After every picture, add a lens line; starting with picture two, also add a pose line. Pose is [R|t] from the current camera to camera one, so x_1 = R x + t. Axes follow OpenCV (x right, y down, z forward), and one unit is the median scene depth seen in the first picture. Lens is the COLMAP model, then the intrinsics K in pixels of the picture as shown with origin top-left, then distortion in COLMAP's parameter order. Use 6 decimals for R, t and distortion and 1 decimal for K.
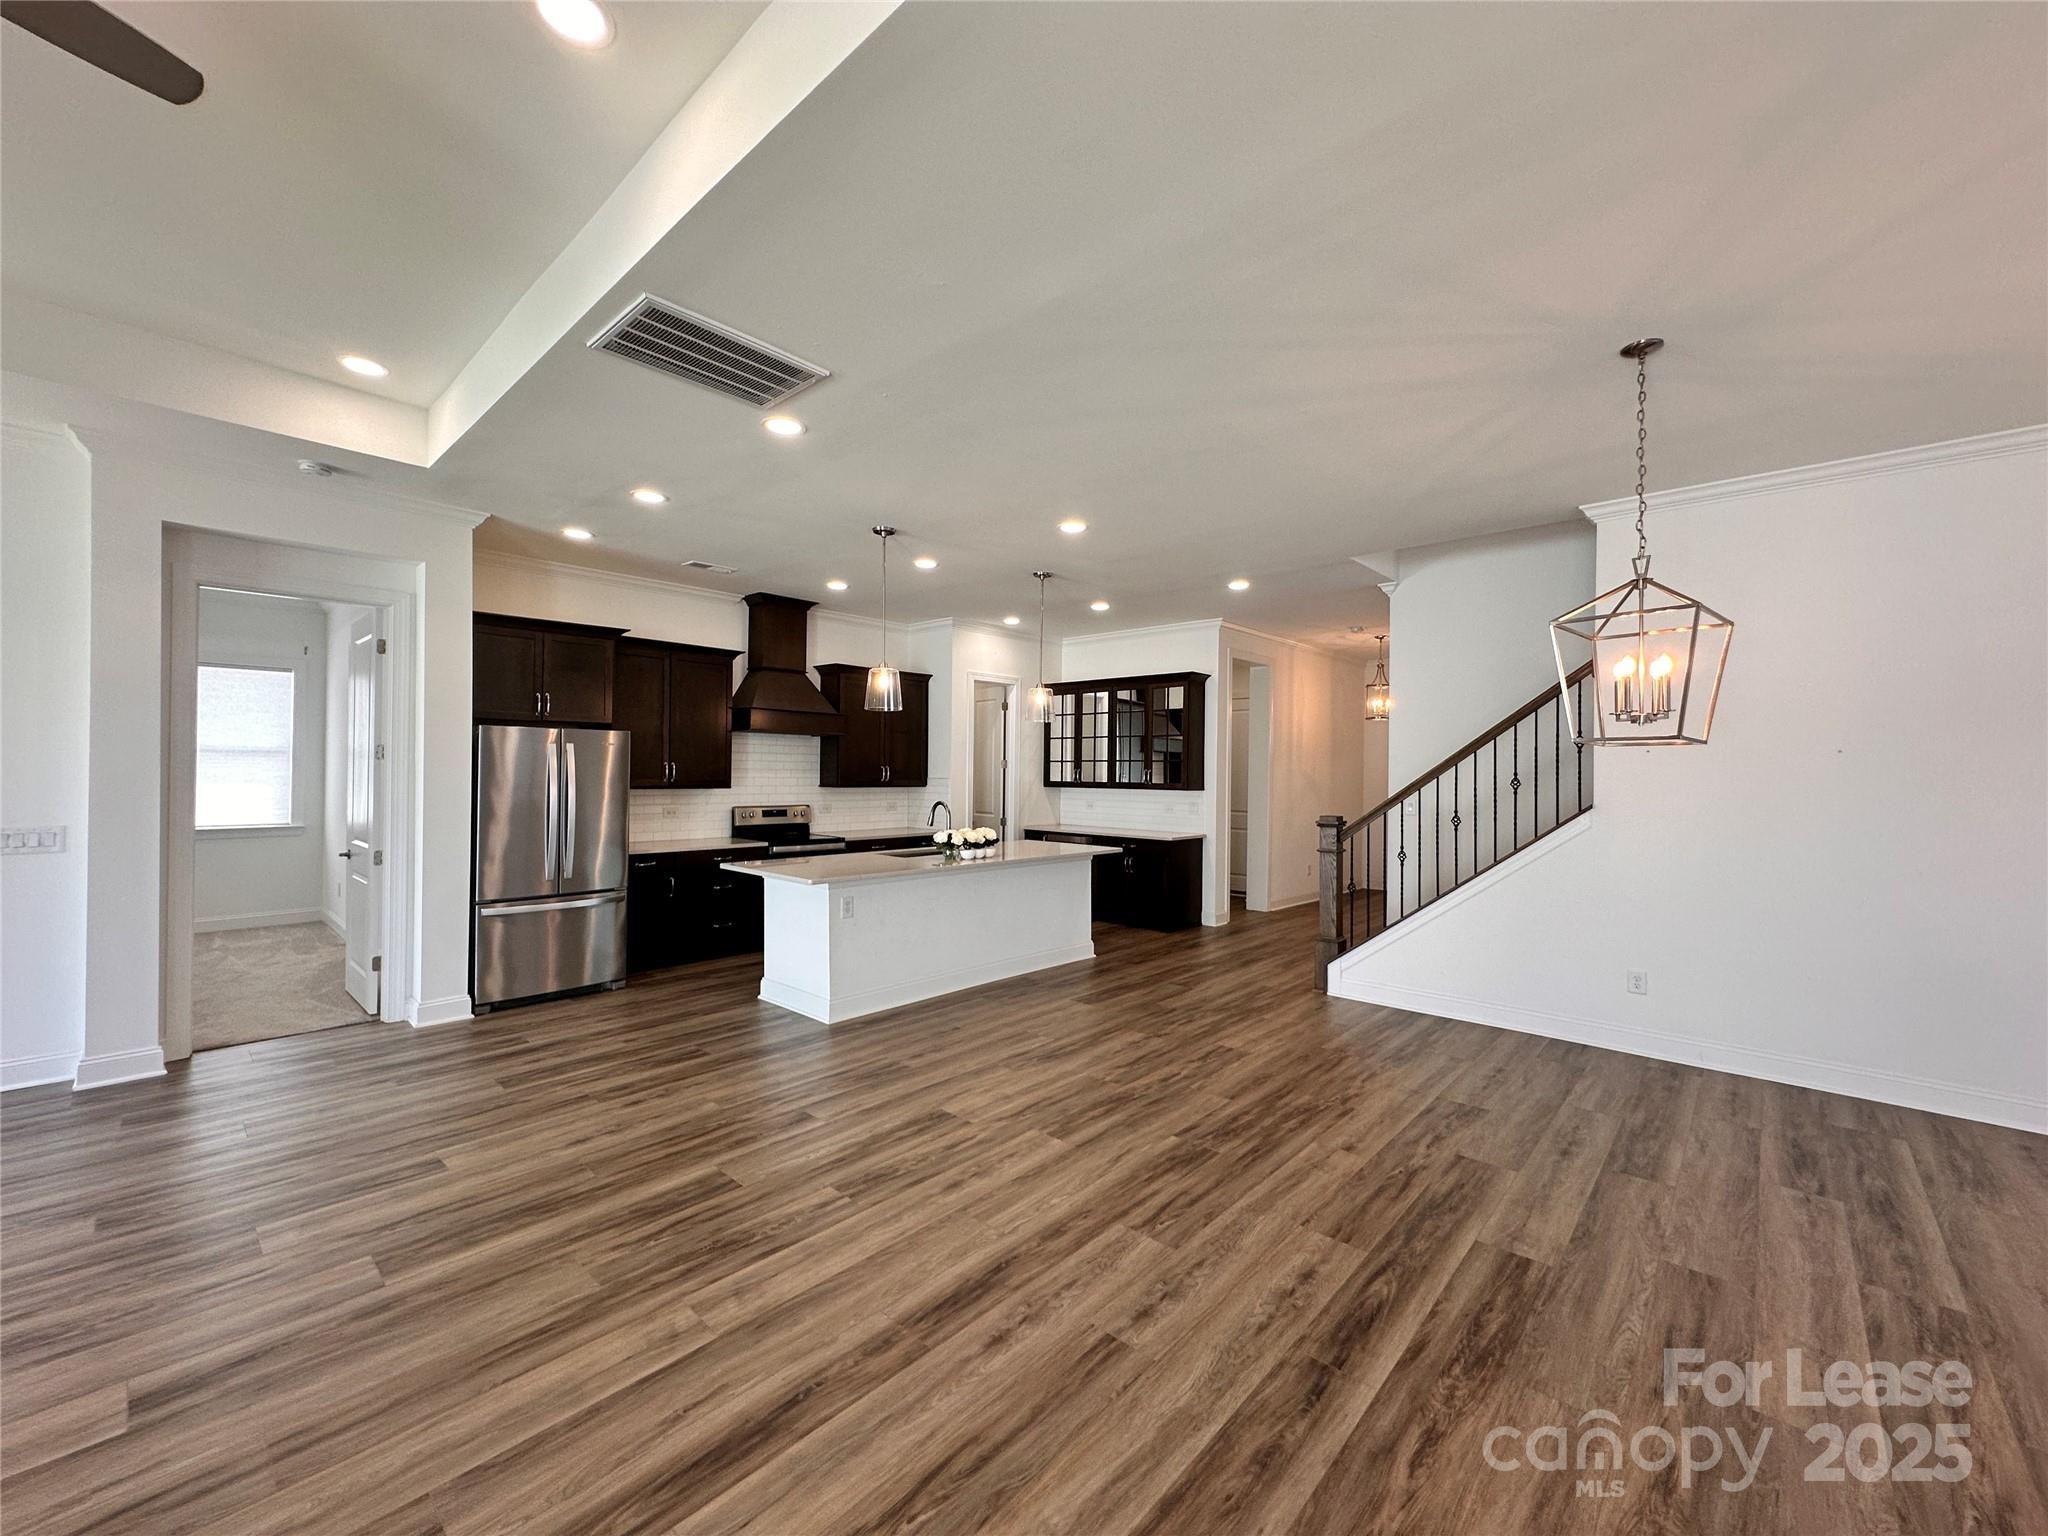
lens RADIAL K [[819.3, 0, 1019.6], [0, 819.3, 766.8], [0, 0, 1]] dist [-0.003876, 0.000404]
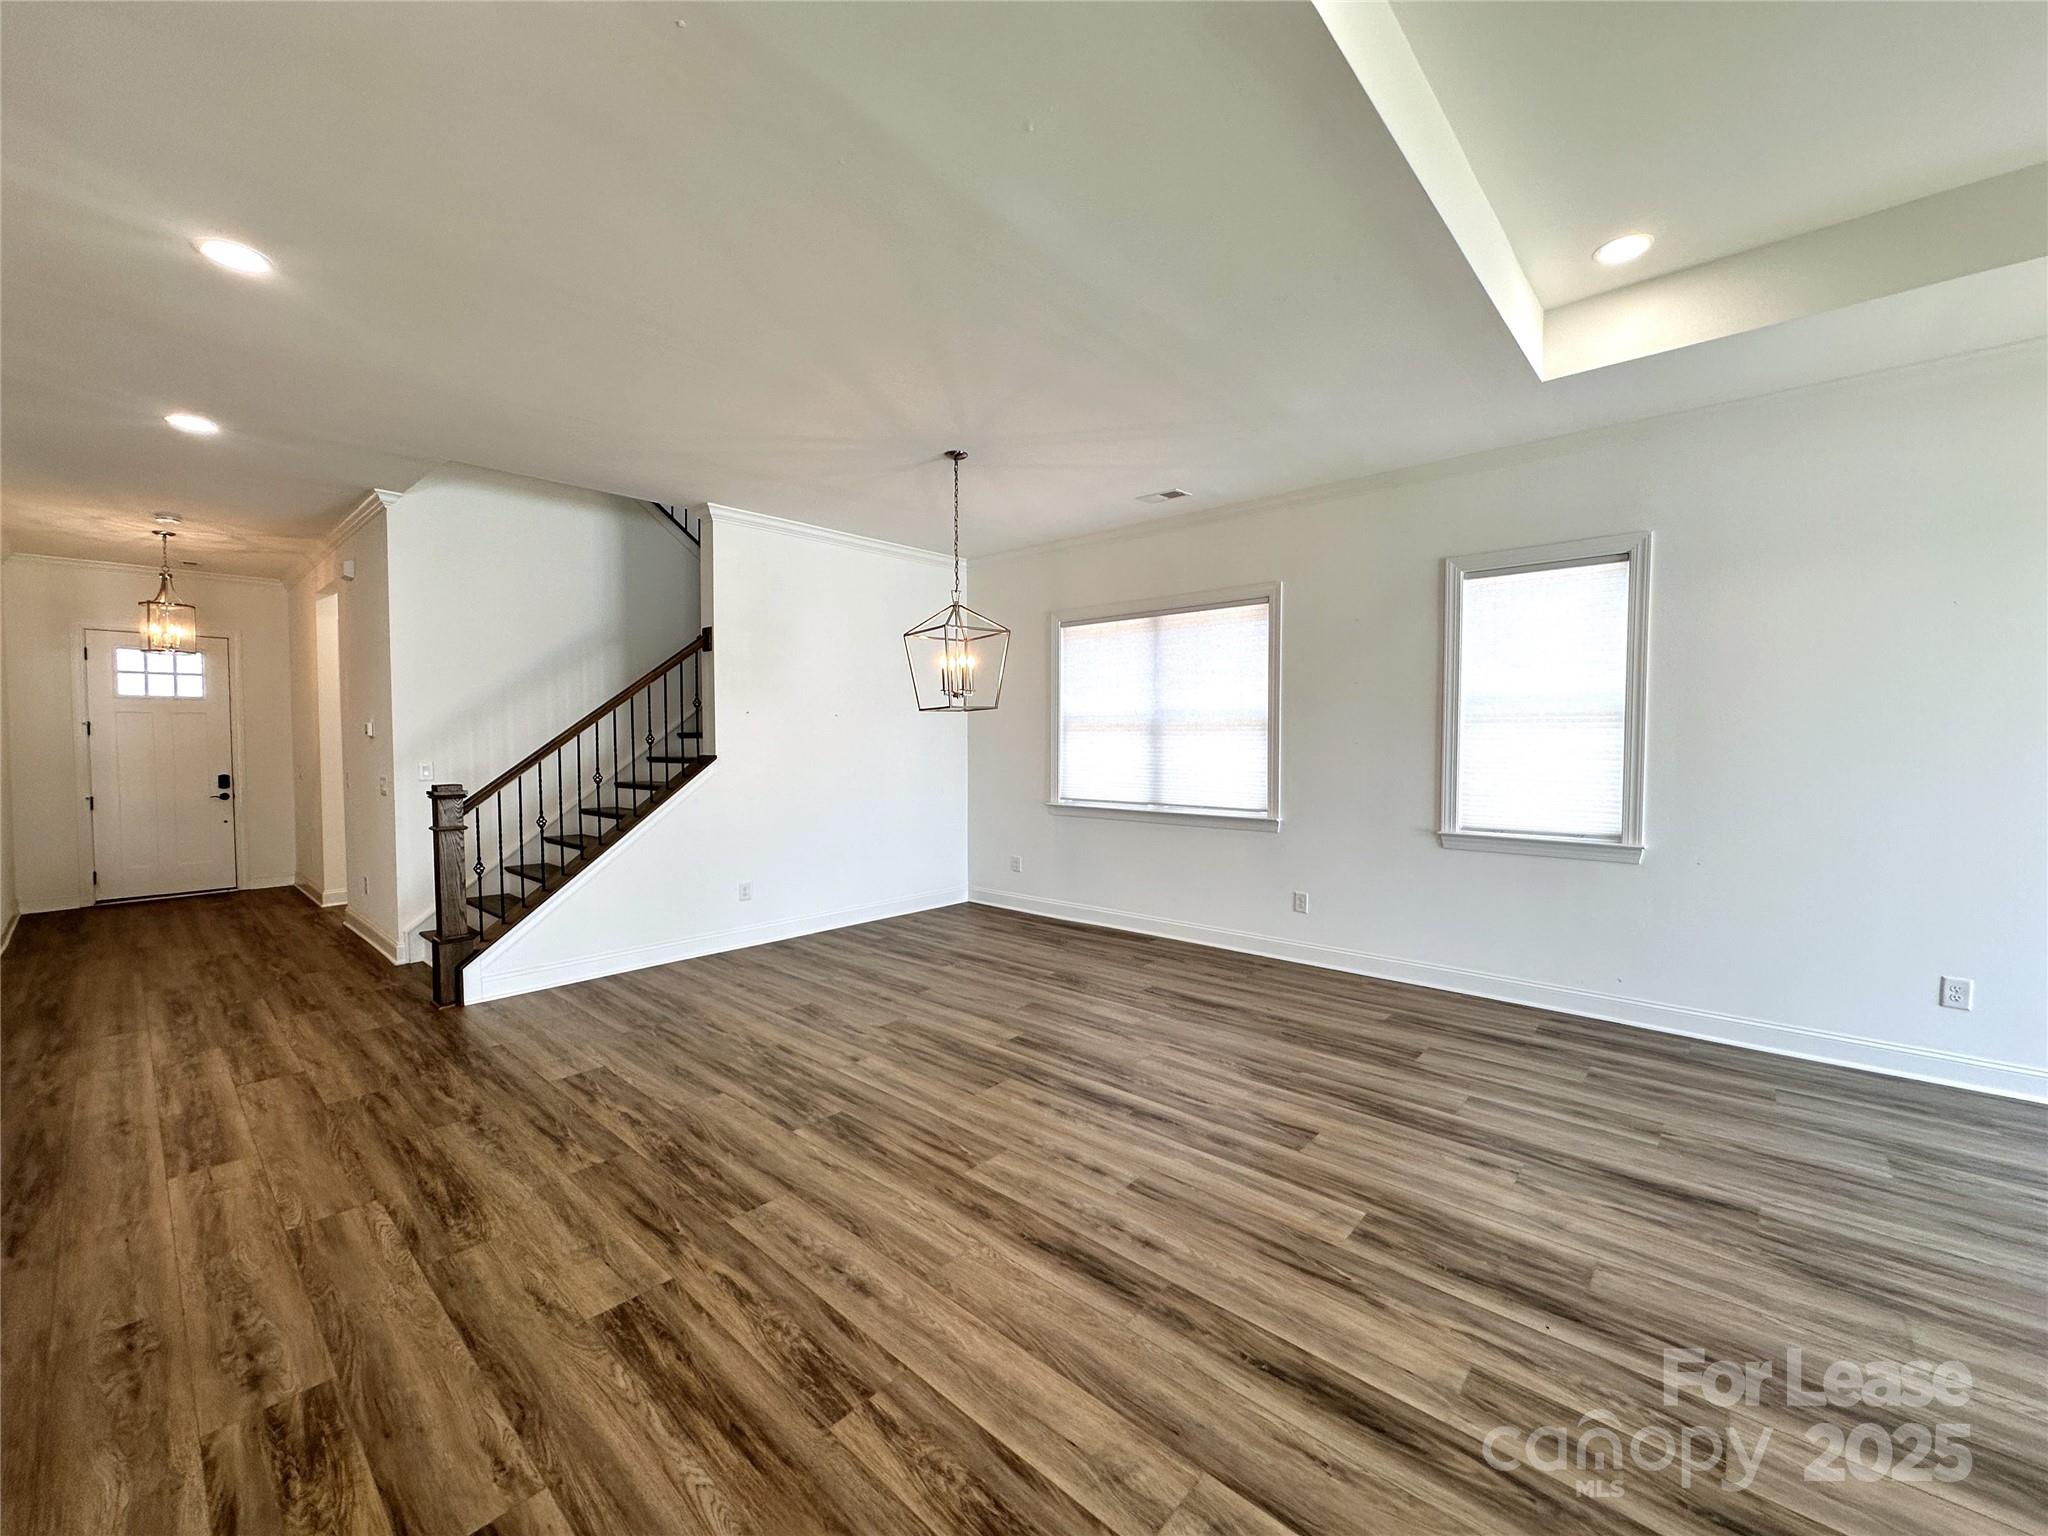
lens RADIAL K [[819.3, 0, 1024.3], [0, 819.3, 773.6], [0, 0, 1]] dist [-0.003876, 0.000404]
pose [[-0.017580, -0.054815, 0.998342, -0.518628], [-0.004648, 0.998490, 0.054742, 0.003521], [-0.999835, -0.003678, -0.017809, 0.563494]]
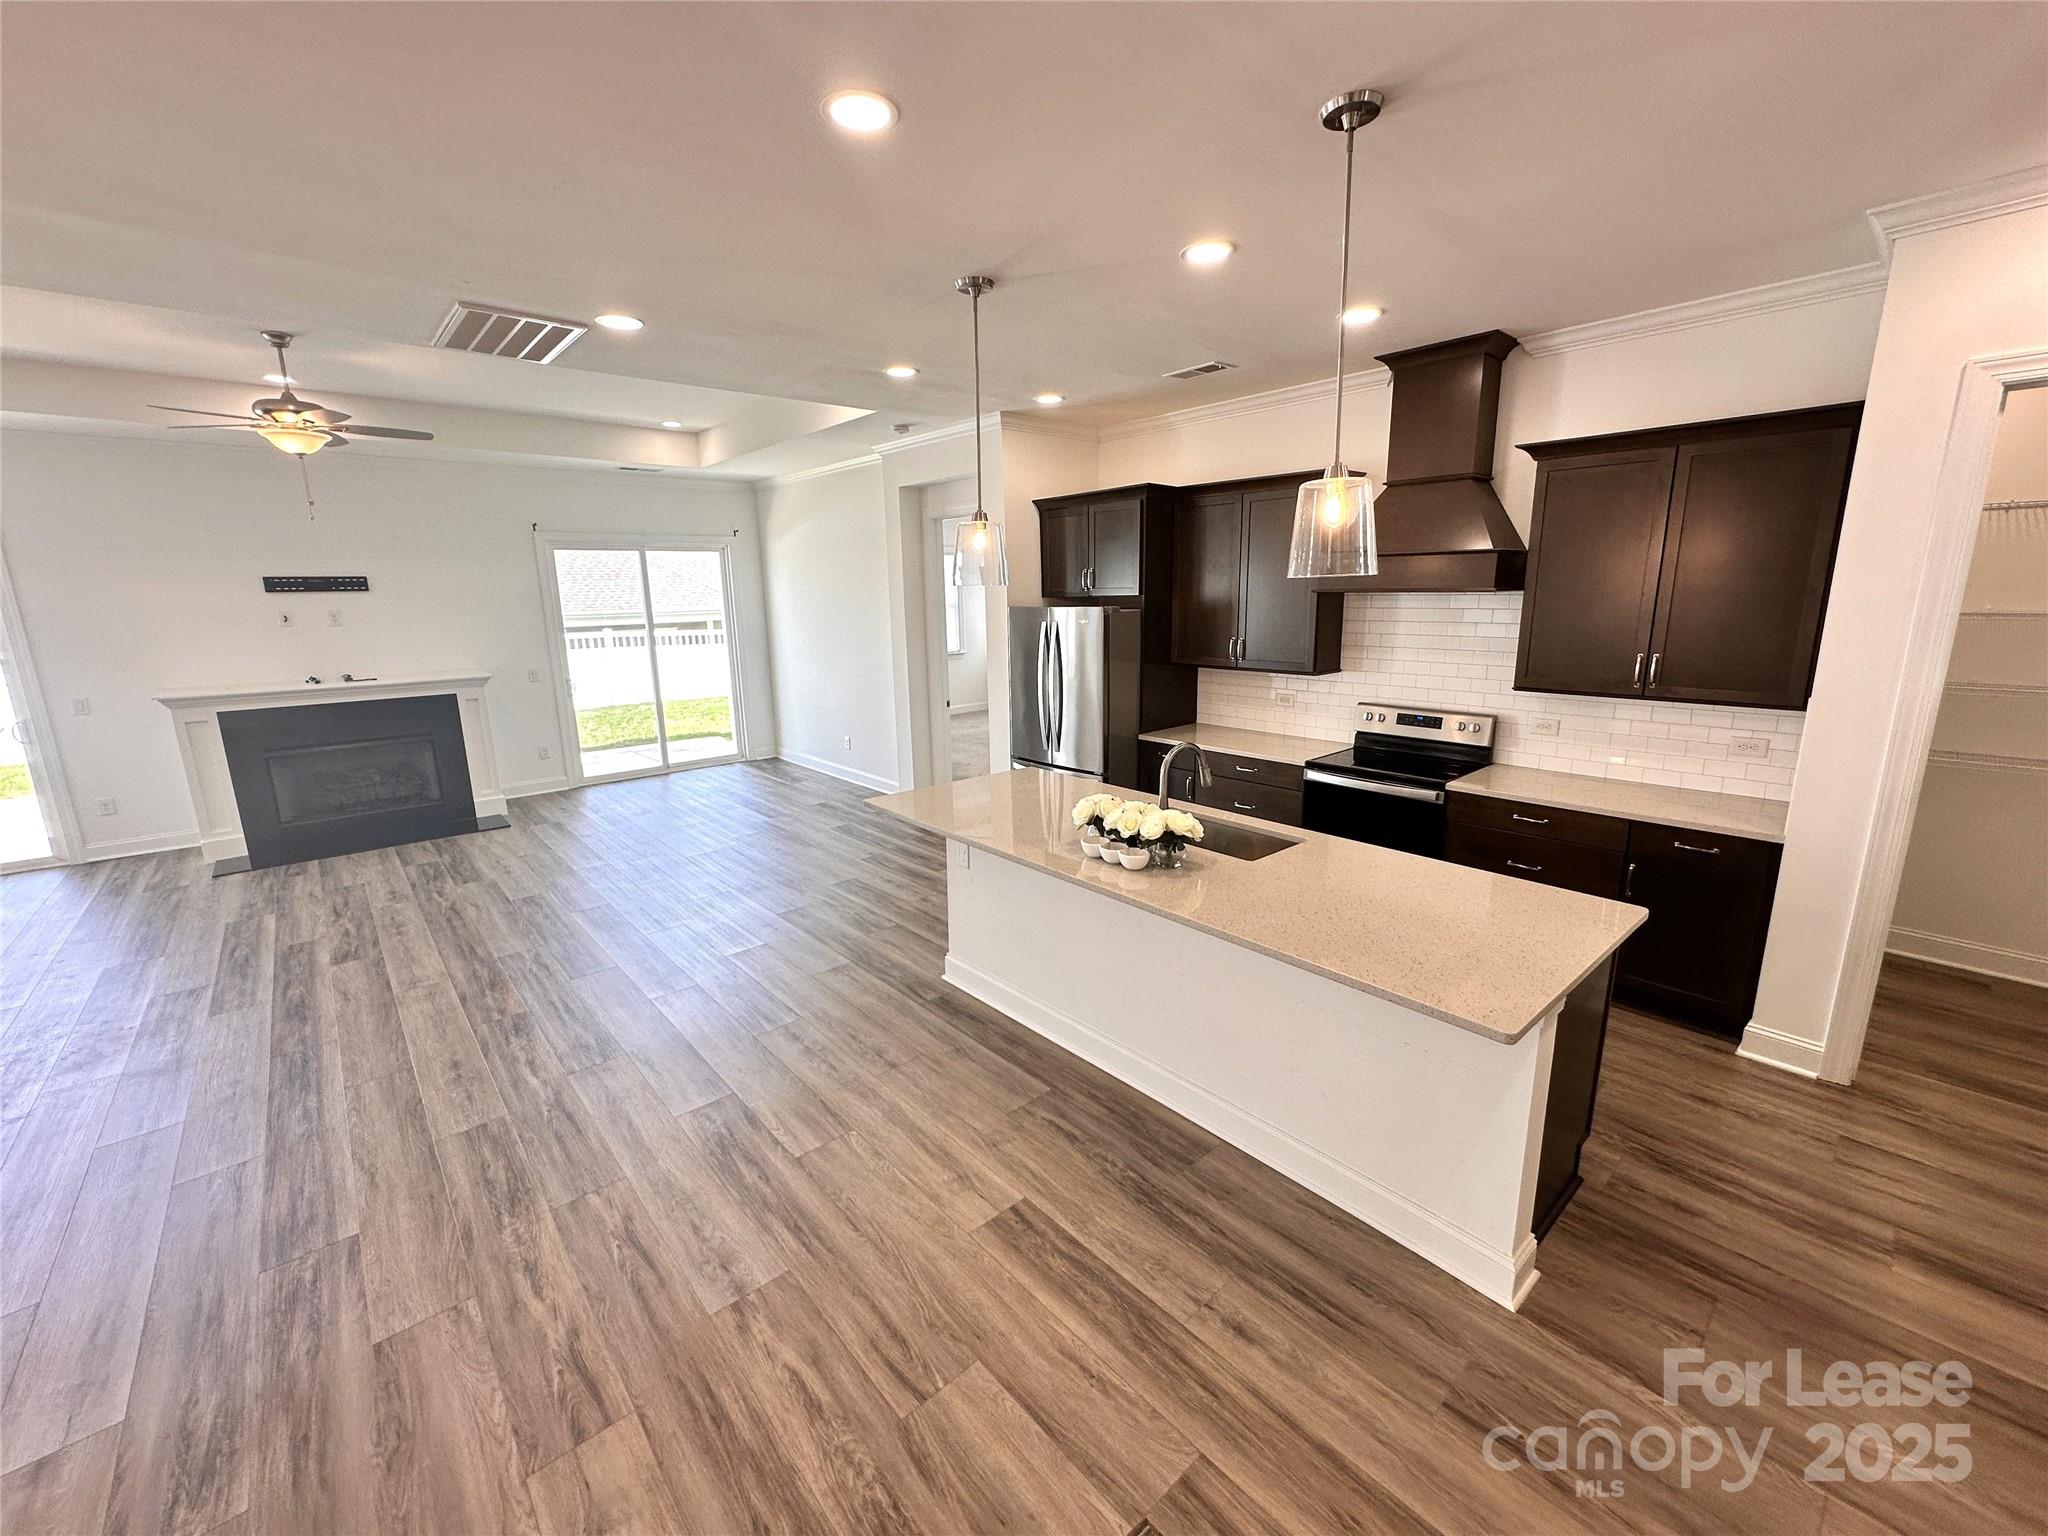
lens RADIAL K [[819.3, 0, 1022.2], [0, 819.3, 764.5], [0, 0, 1]] dist [-0.003876, 0.000404]
pose [[-0.101673, 0.200017, -0.974503, 0.556493], [0.022189, 0.979791, 0.198787, -0.066686], [0.994570, -0.001412, -0.104057, 1.233210]]
